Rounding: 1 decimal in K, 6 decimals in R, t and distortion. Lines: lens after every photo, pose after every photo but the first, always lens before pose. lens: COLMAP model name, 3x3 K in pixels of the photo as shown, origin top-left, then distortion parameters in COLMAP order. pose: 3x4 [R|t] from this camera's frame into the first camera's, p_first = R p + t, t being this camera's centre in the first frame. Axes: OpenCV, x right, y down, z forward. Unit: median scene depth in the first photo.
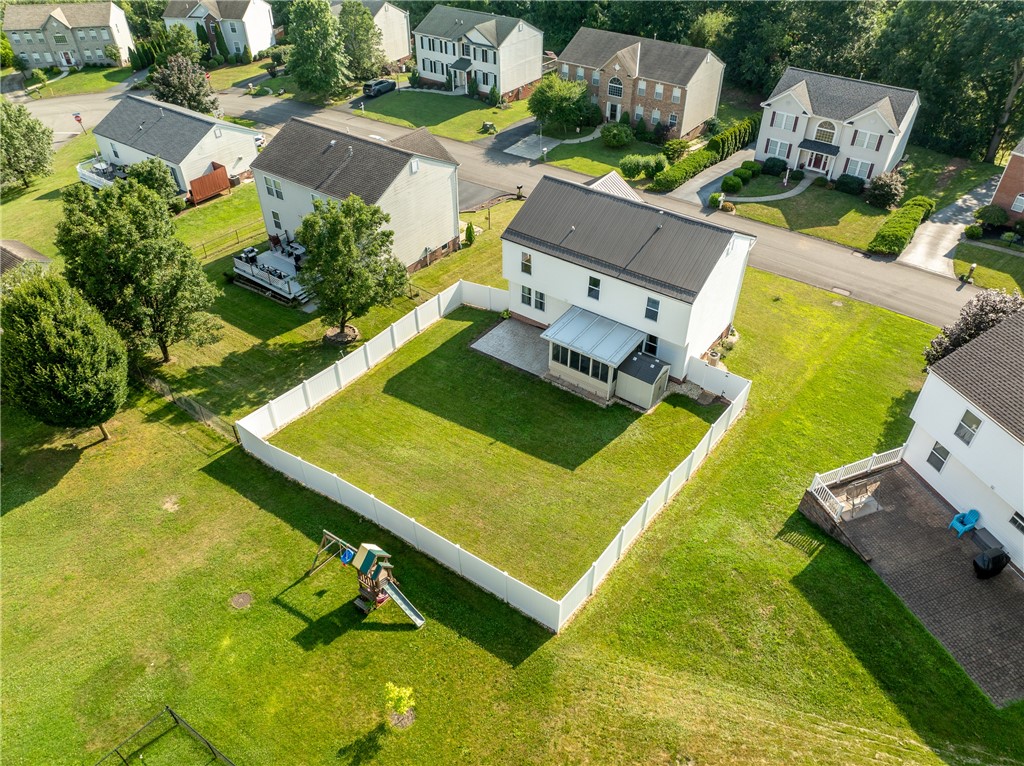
lens RADIAL K [[718.9, 0, 517.7], [0, 718.9, 384.1], [0, 0, 1]] dist [-0.043014, 0.002769]
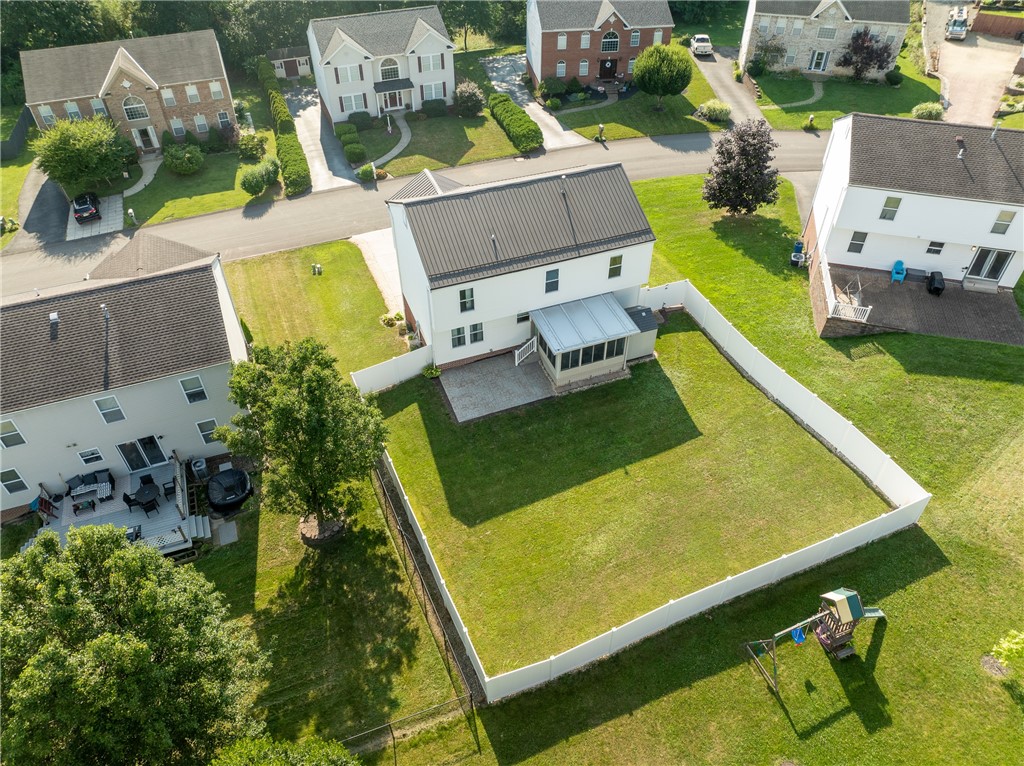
lens RADIAL K [[718.9, 0, 517.7], [0, 718.9, 384.1], [0, 0, 1]] dist [-0.043014, 0.002769]
pose [[0.544926, -0.574921, 0.610345, -0.479291], [0.534165, 0.799117, 0.275826, -0.263898], [-0.646315, 0.175720, 0.742562, 0.318591]]
